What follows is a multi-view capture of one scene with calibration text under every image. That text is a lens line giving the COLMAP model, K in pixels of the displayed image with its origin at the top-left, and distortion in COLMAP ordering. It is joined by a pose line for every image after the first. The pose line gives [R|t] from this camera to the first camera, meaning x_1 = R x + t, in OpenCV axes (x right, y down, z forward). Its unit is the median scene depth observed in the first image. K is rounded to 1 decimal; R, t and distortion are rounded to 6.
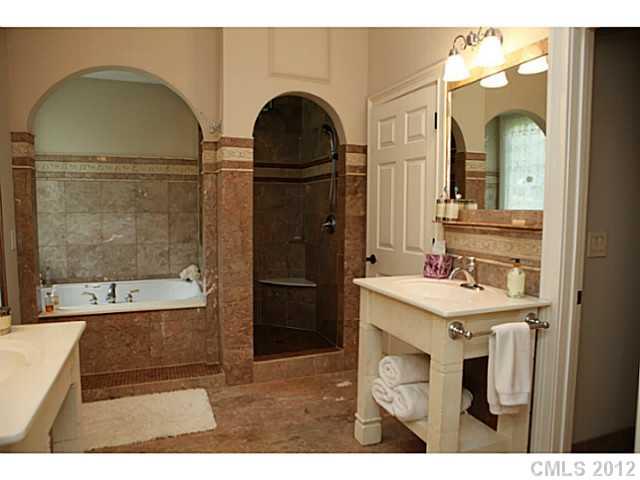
lens RADIAL K [[444.7, 0, 322.2], [0, 444.7, 238.7], [0, 0, 1]] dist [-0.033306, 0.004594]
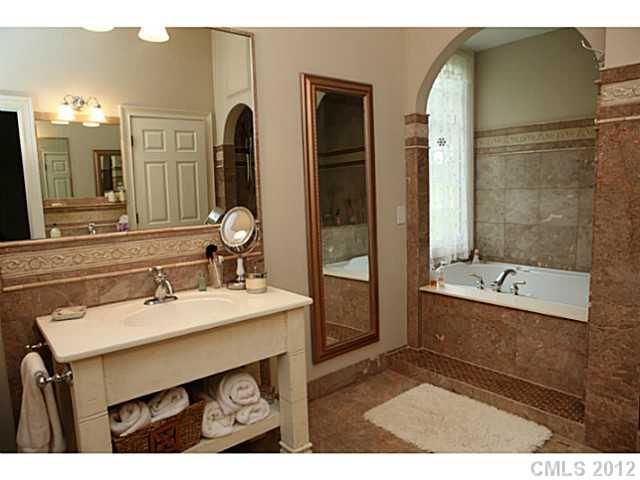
lens RADIAL K [[444.7, 0, 321.4], [0, 444.7, 241.6], [0, 0, 1]] dist [-0.033306, 0.004594]
pose [[0.333344, 0.101592, -0.937316, 0.195795], [-0.040675, 0.994801, 0.093357, -0.018952], [0.941927, 0.007005, 0.335744, 0.306210]]
